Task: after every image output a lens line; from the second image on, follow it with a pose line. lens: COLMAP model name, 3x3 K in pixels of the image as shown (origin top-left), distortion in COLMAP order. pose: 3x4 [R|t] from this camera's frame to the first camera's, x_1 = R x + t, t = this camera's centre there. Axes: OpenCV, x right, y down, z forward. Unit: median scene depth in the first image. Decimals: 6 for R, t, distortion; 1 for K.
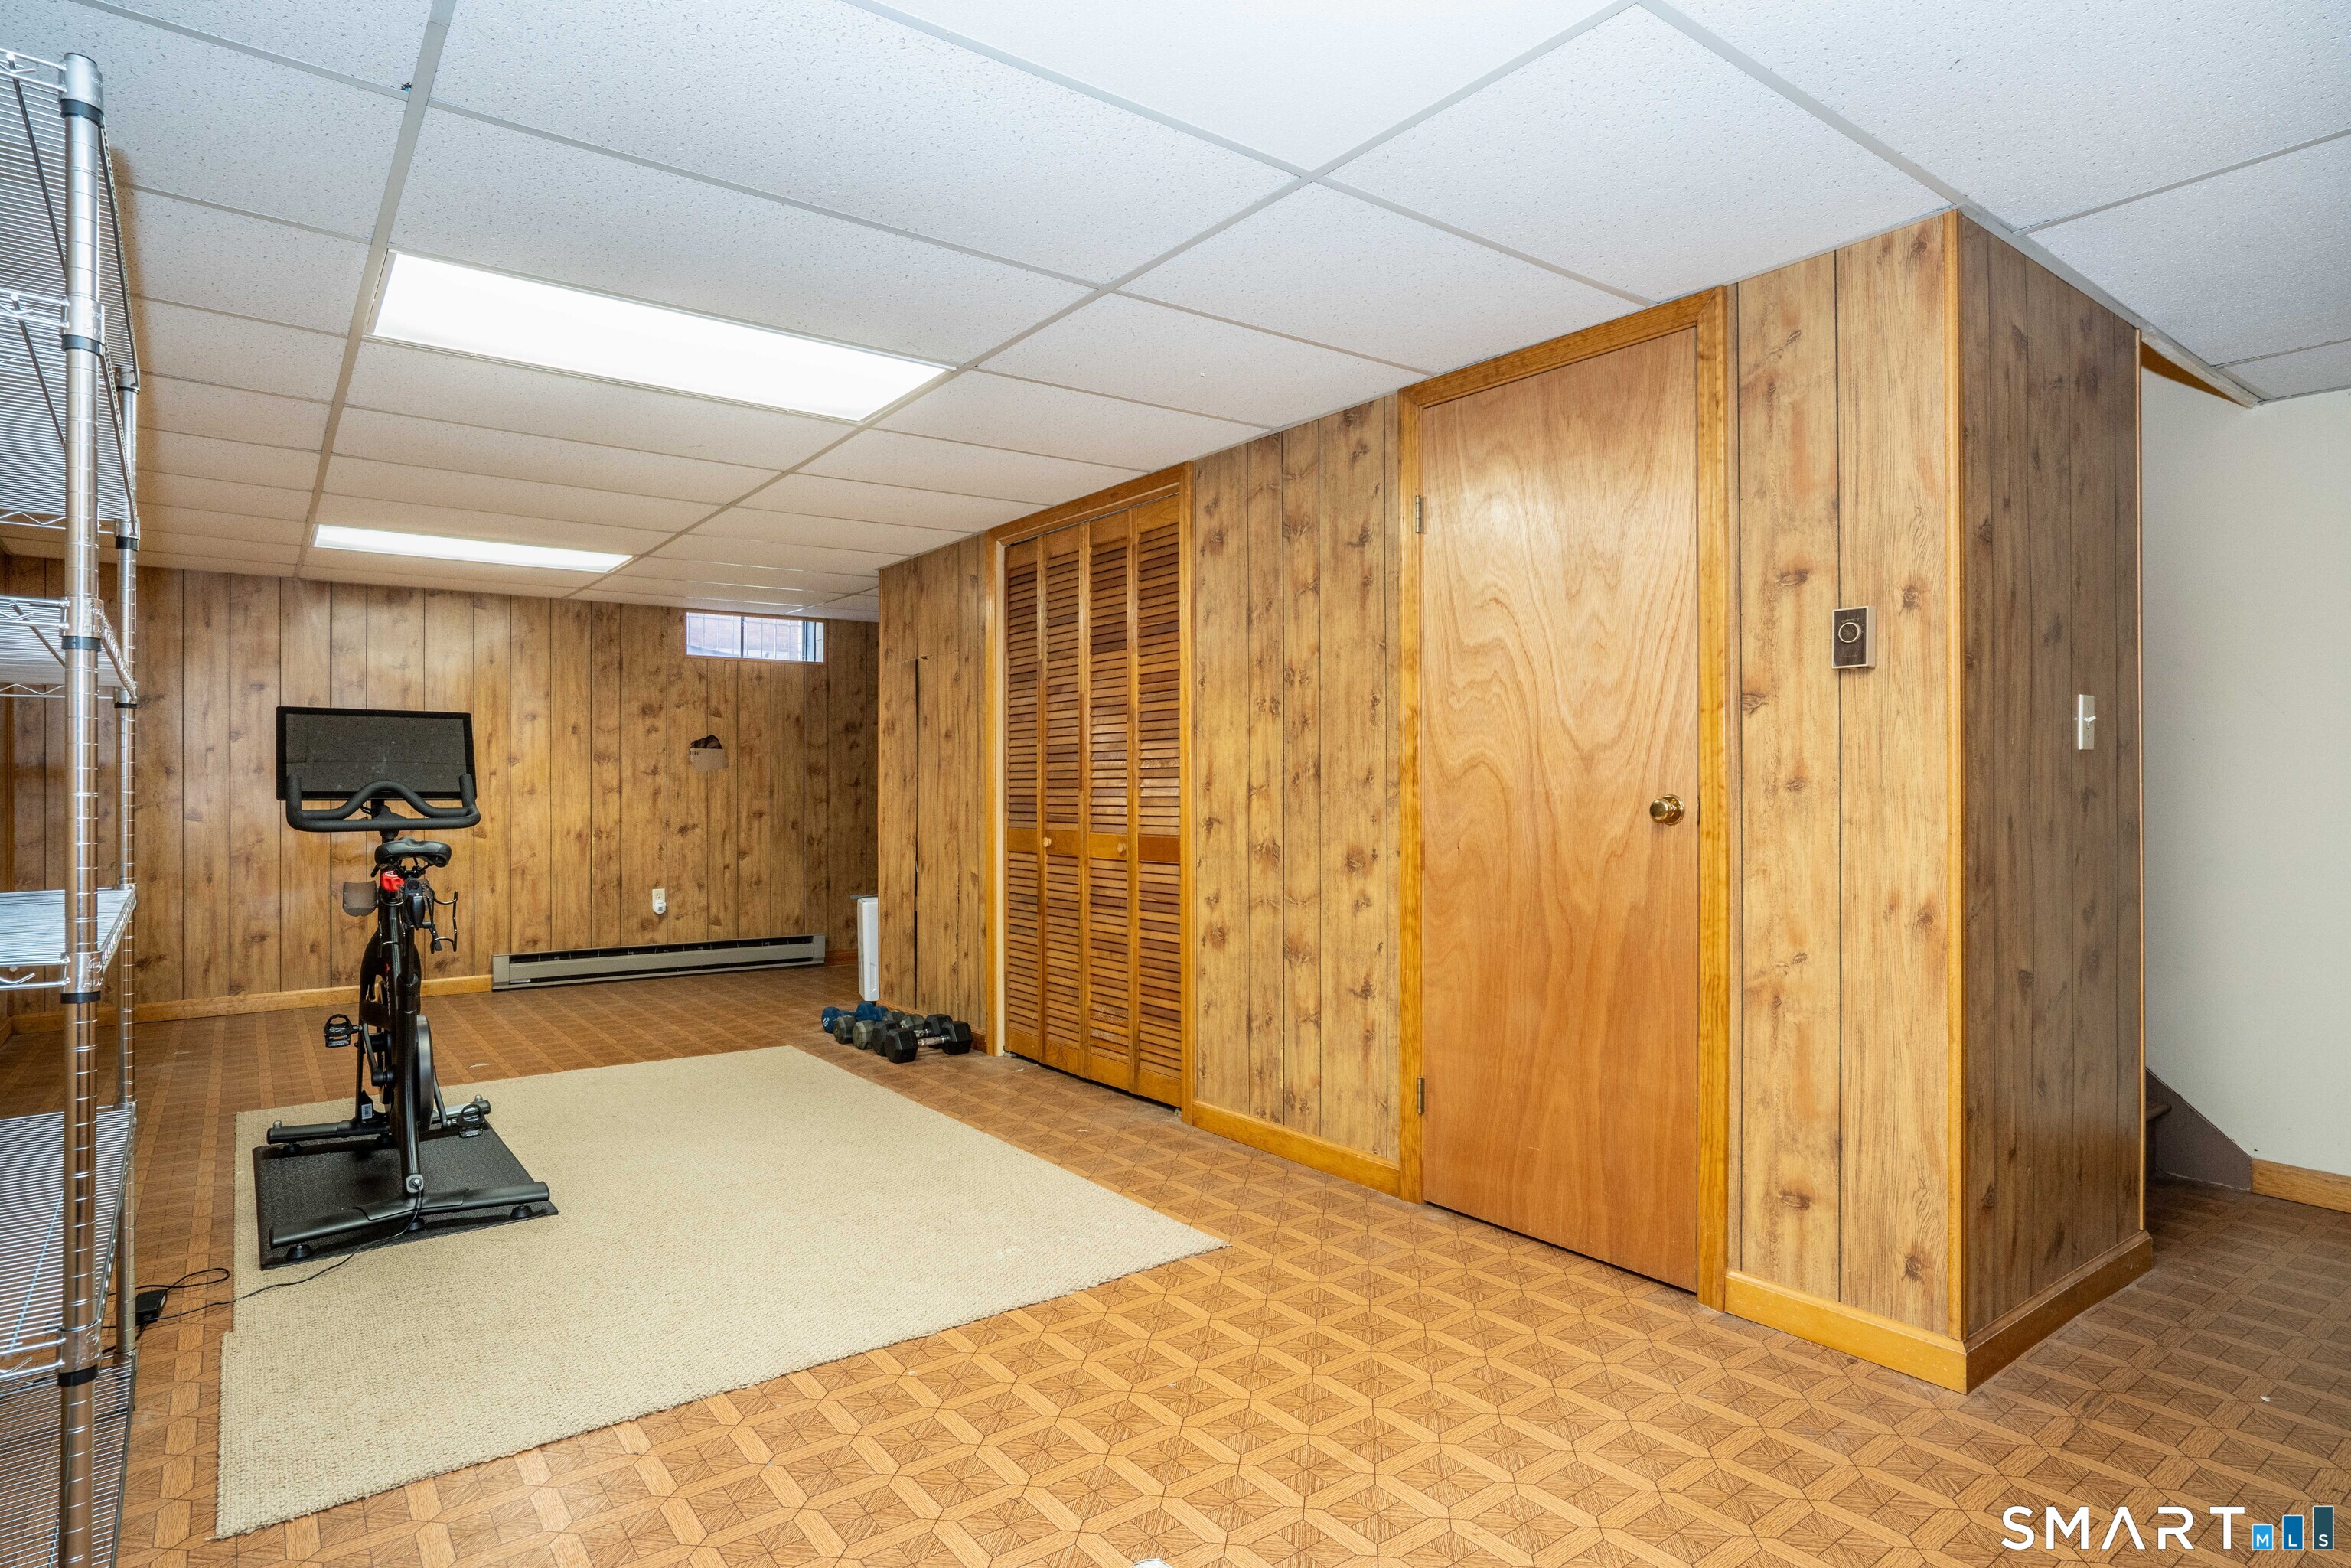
lens RADIAL K [[1286.5, 0, 1168.2], [0, 1286.5, 771.1], [0, 0, 1]] dist [-0.021962, 0.002830]
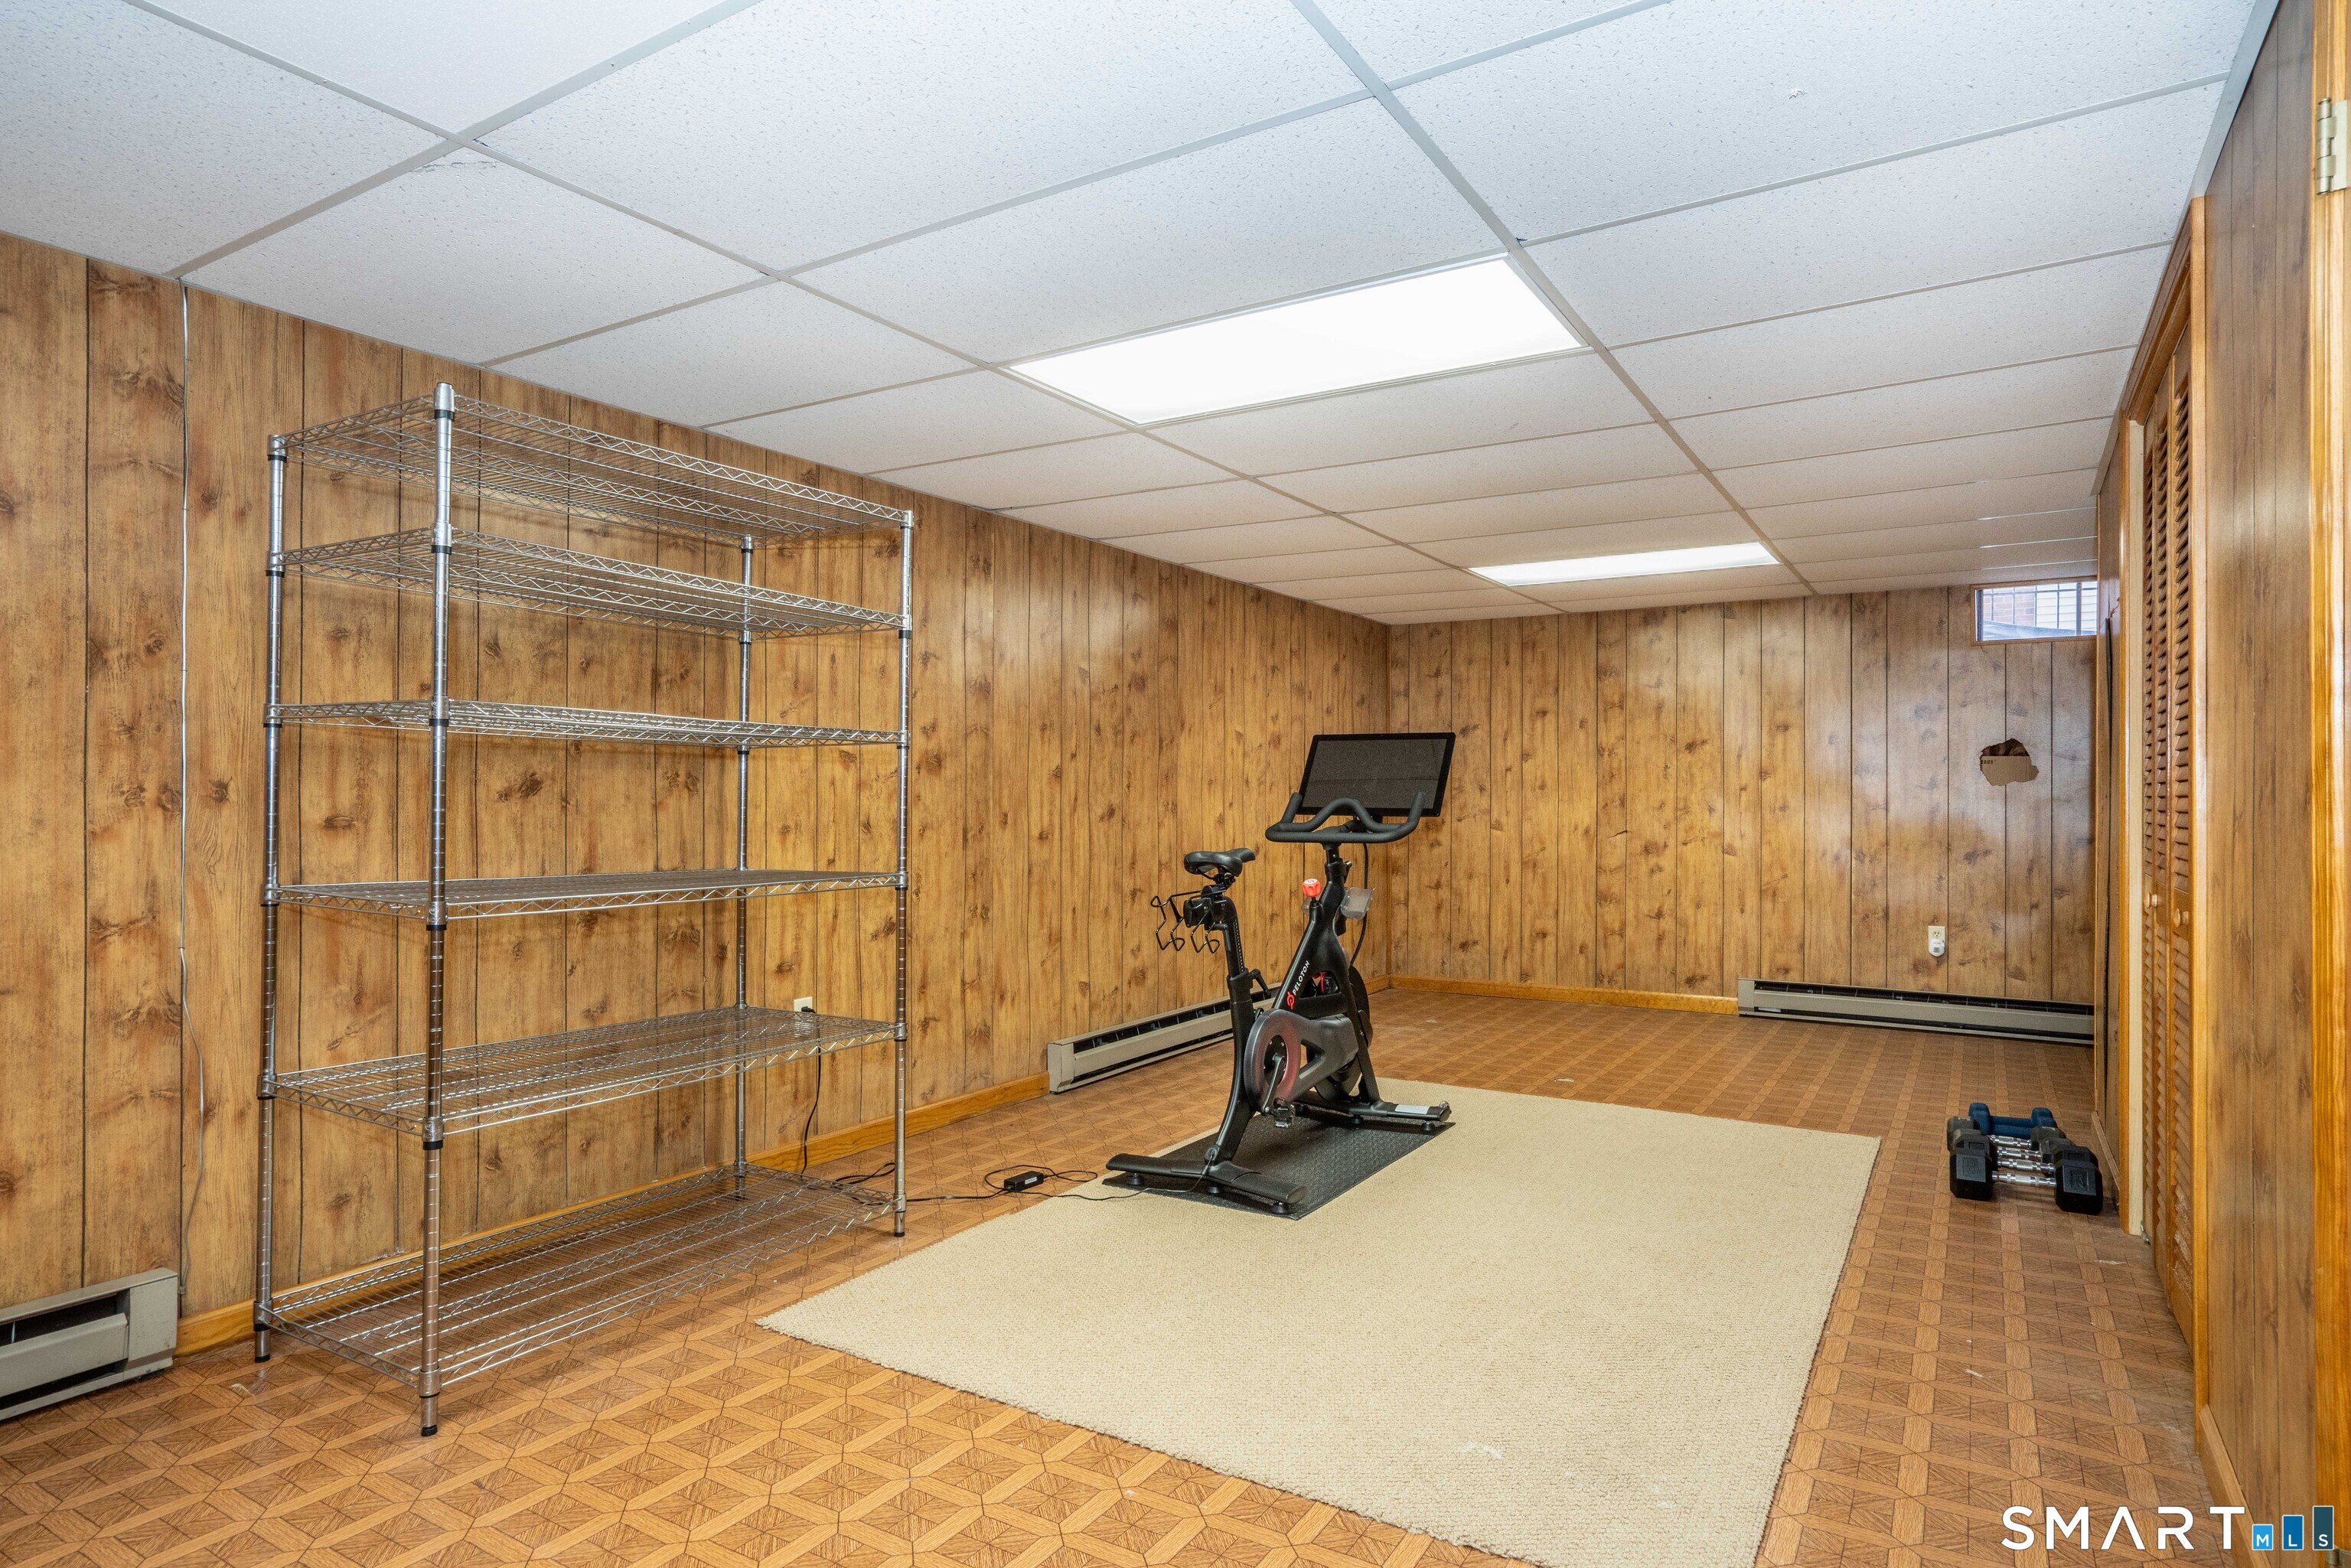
lens RADIAL K [[1286.5, 0, 1169.9], [0, 1286.5, 789.7], [0, 0, 1]] dist [-0.021962, 0.002830]
pose [[0.352294, -0.003814, -0.935882, 0.277308], [0.008114, 0.999967, -0.001020, 0.000098], [0.935854, -0.007234, 0.352313, 0.328631]]
